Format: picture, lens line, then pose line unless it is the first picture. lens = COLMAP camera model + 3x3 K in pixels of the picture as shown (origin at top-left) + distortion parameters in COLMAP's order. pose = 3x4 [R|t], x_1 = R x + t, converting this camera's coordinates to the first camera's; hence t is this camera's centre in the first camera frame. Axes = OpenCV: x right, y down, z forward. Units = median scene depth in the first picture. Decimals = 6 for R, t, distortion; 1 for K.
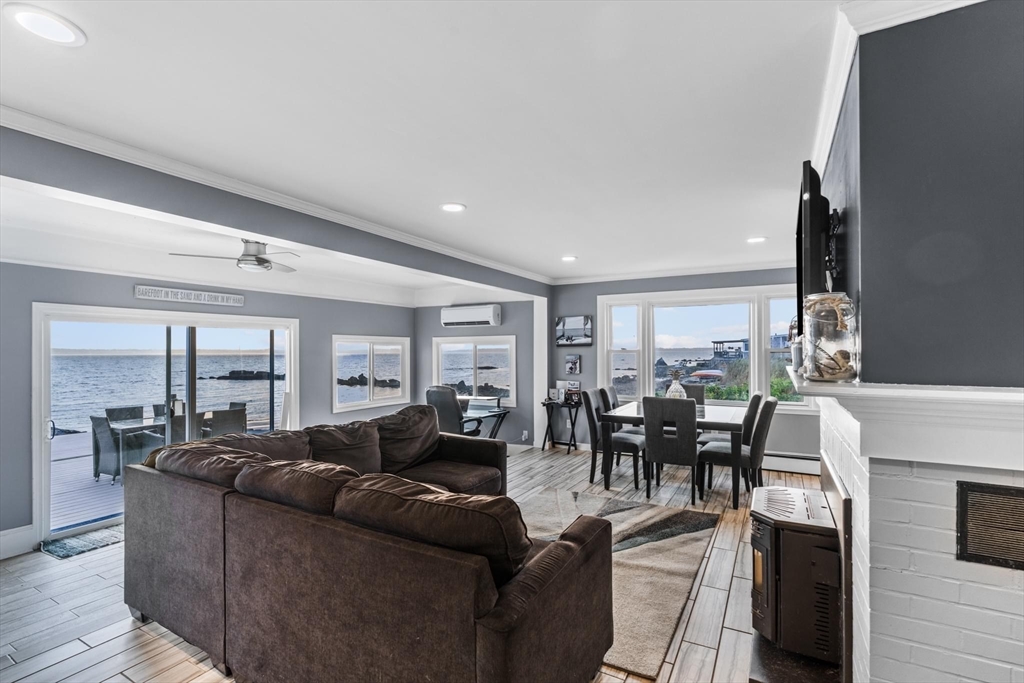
lens RADIAL K [[463.3, 0, 509.5], [0, 463.3, 344.6], [0, 0, 1]] dist [-0.007898, 0.002156]
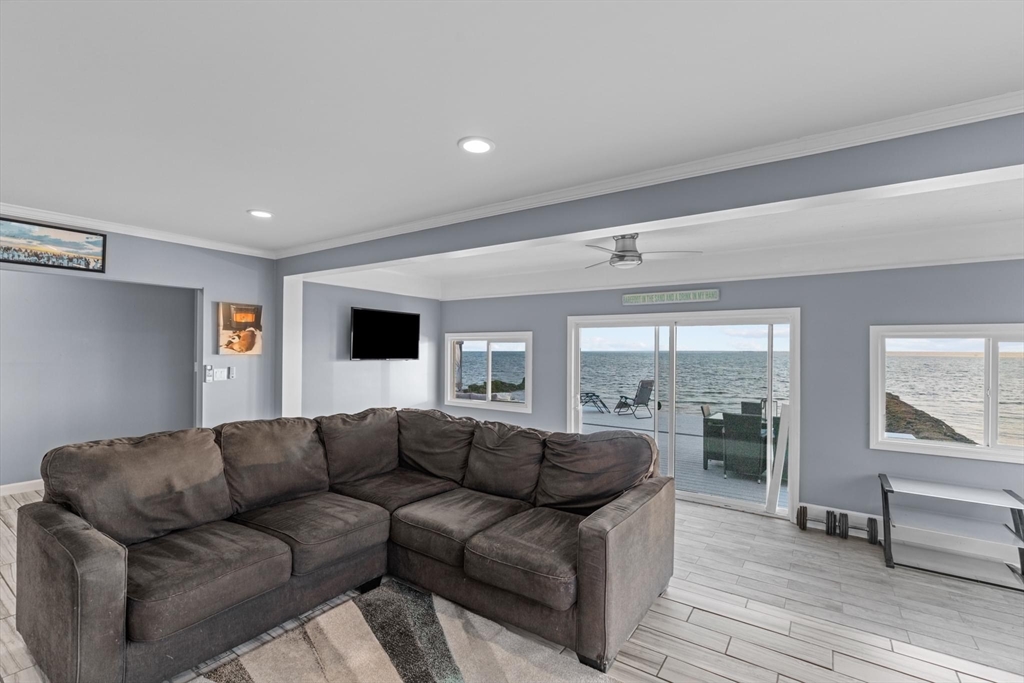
lens RADIAL K [[463.3, 0, 514.1], [0, 463.3, 347.3], [0, 0, 1]] dist [-0.007898, 0.002156]
pose [[-0.080424, 0.002312, -0.996758, 0.318890], [0.003965, 0.999990, 0.001999, 0.004781], [0.996753, -0.003791, -0.080433, 0.604966]]
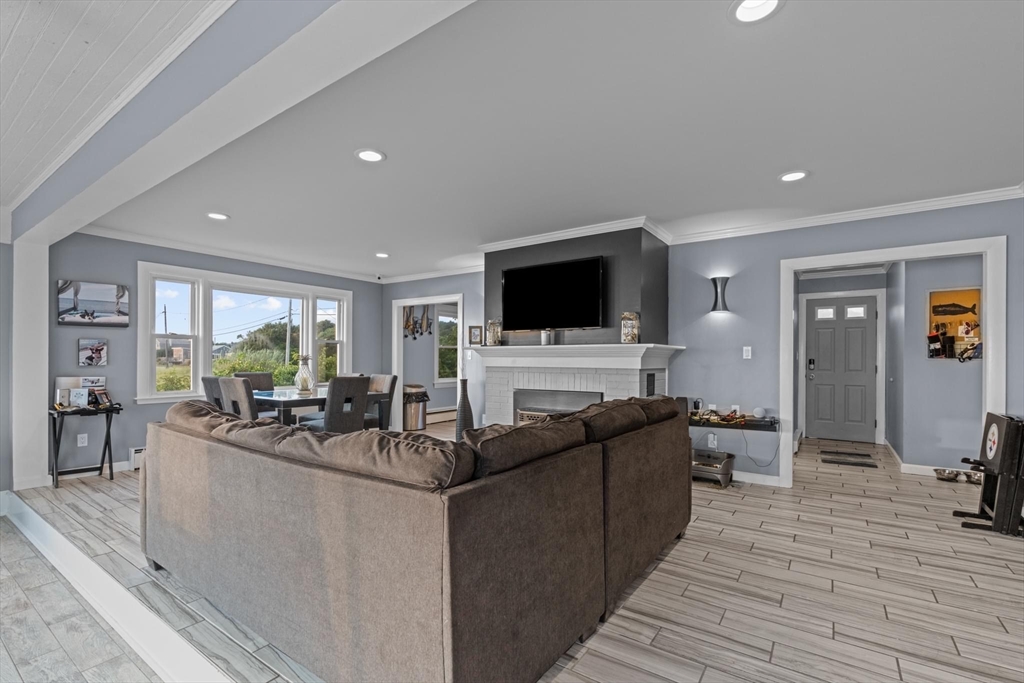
lens RADIAL K [[463.3, 0, 504.0], [0, 463.3, 359.5], [0, 0, 1]] dist [-0.007898, 0.002156]
pose [[0.101854, 0.001517, 0.994798, -0.526538], [-0.018477, 0.999829, 0.000367, 0.045958], [-0.994628, -0.018418, 0.101865, 0.353799]]
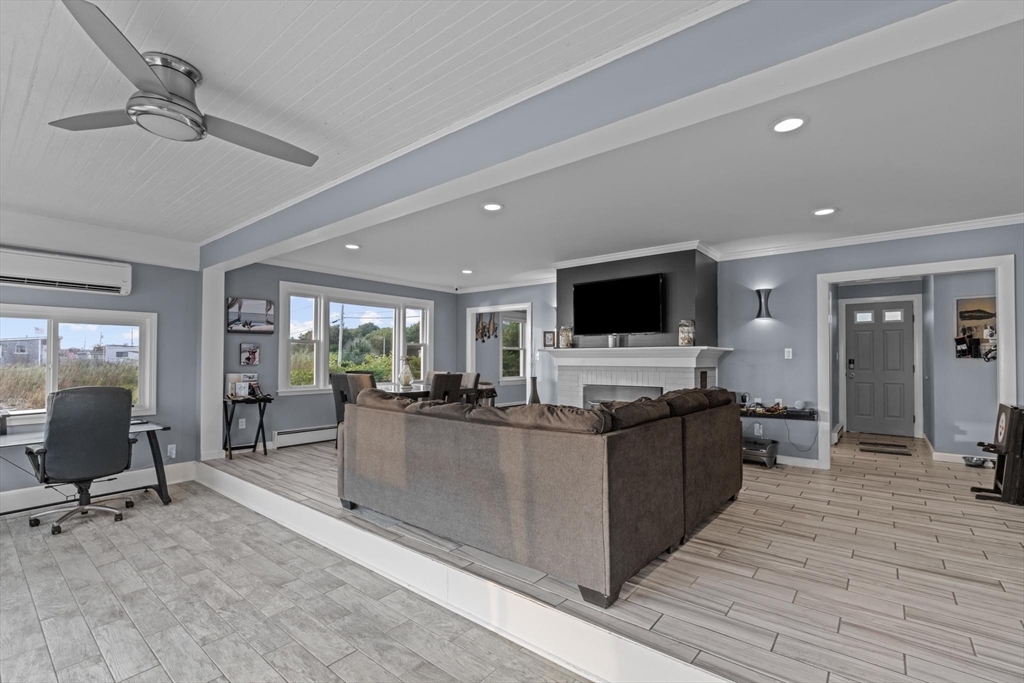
lens RADIAL K [[463.3, 0, 504.6], [0, 463.3, 351.5], [0, 0, 1]] dist [-0.007898, 0.002156]
pose [[0.173408, 0.020436, 0.984638, -0.693152], [-0.017824, 0.999686, -0.017609, 0.049014], [-0.984689, -0.014497, 0.173718, 0.414633]]
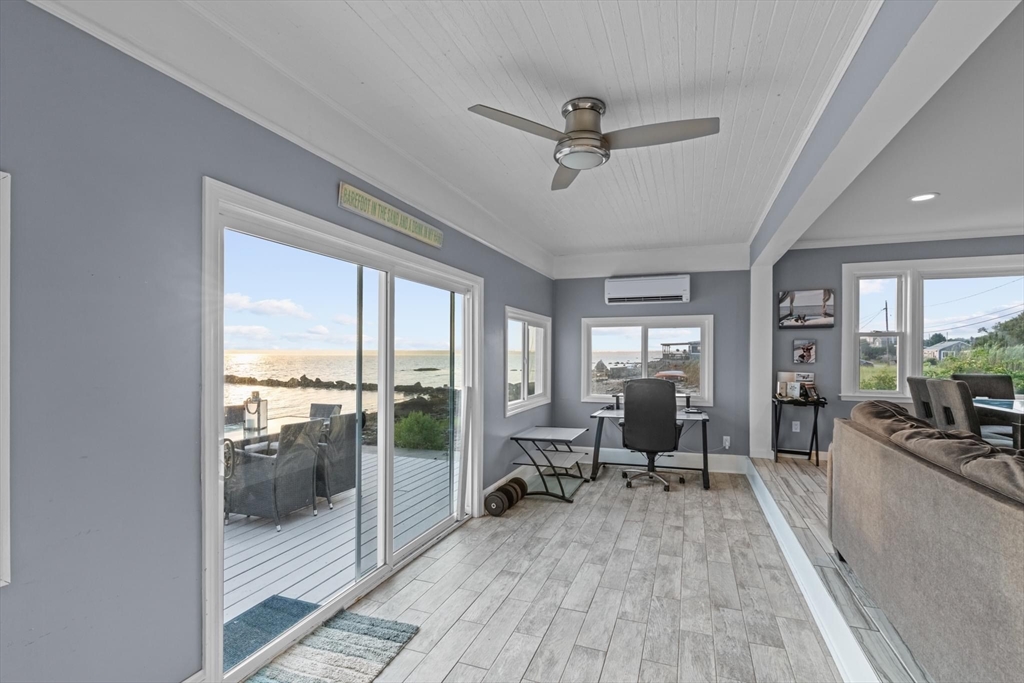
lens RADIAL K [[463.3, 0, 514.4], [0, 463.3, 354.4], [0, 0, 1]] dist [-0.007898, 0.002156]
pose [[0.988192, 0.007195, 0.153054, -0.514802], [-0.009680, 0.999833, 0.015500, 0.044637], [-0.152917, -0.016798, 0.988096, 0.326413]]
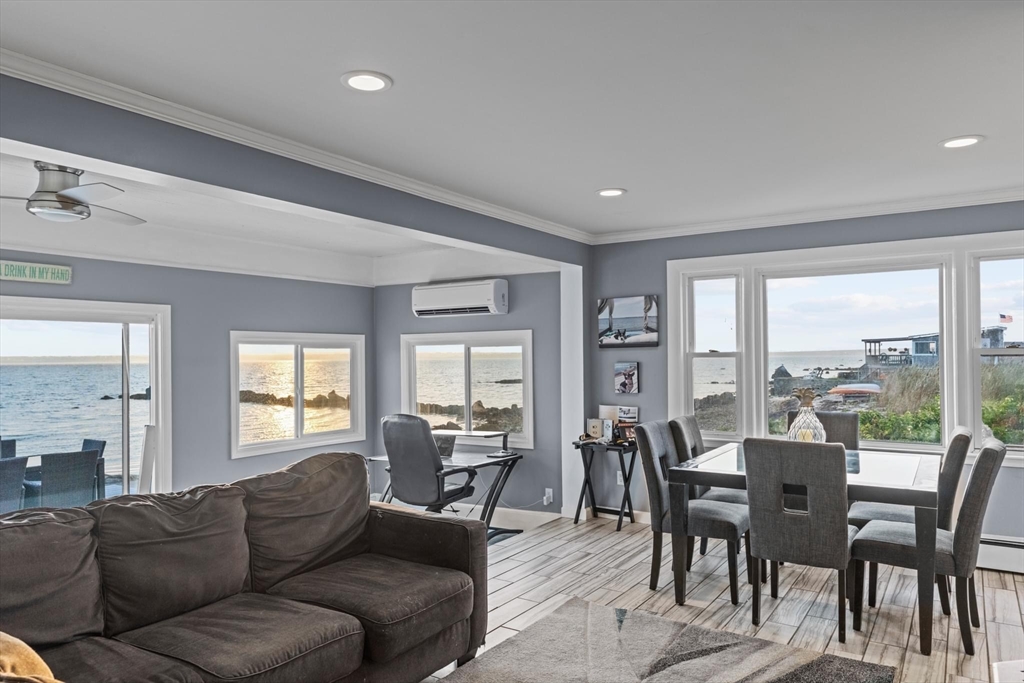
lens RADIAL K [[682.5, 0, 505.9], [0, 682.5, 347.1], [0, 0, 1]] dist [0.002438, 0.001853]
pose [[0.997686, -0.006279, -0.067697, 0.046331], [0.006314, 0.999980, 0.000303, 0.002607], [0.067693, -0.000730, 0.997706, 0.131726]]
